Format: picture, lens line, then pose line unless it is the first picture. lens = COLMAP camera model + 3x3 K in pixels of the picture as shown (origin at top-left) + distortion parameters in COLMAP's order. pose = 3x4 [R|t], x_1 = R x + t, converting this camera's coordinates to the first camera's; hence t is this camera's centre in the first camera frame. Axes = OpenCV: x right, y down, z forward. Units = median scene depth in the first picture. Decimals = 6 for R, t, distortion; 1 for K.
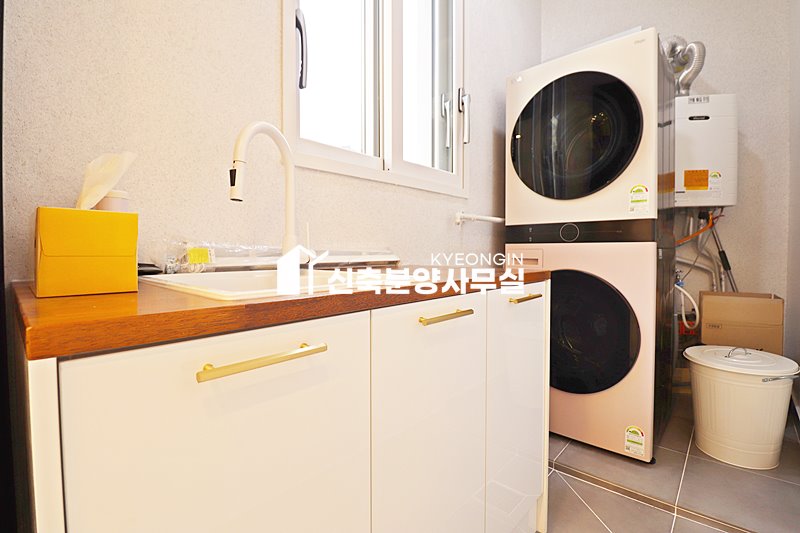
lens RADIAL K [[371.3, 0, 396.5], [0, 371.3, 261.4], [0, 0, 1]] dist [-0.007643, -0.006259]
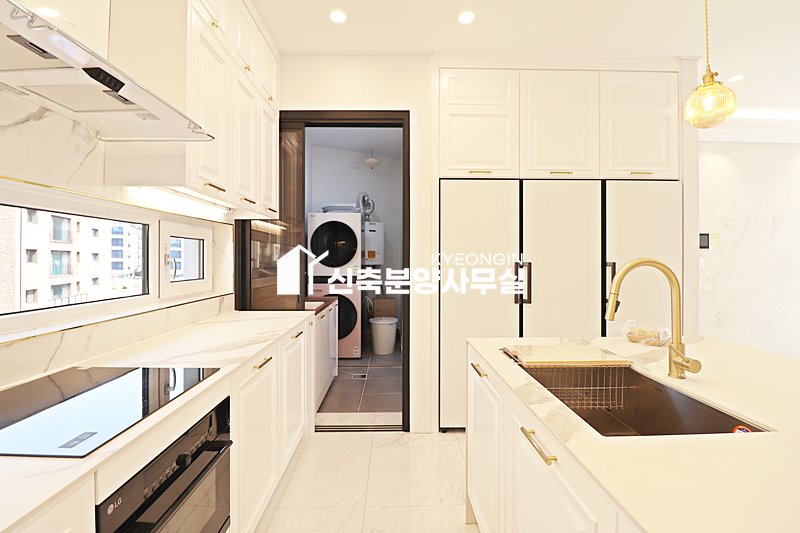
lens RADIAL K [[371.3, 0, 400.3], [0, 371.3, 261.4], [0, 0, 1]] dist [-0.007643, -0.006259]
pose [[0.727257, -0.002533, 0.686361, -0.851314], [0.014090, 0.999838, -0.011240, -0.147700], [-0.686221, 0.017845, 0.727174, -1.060049]]
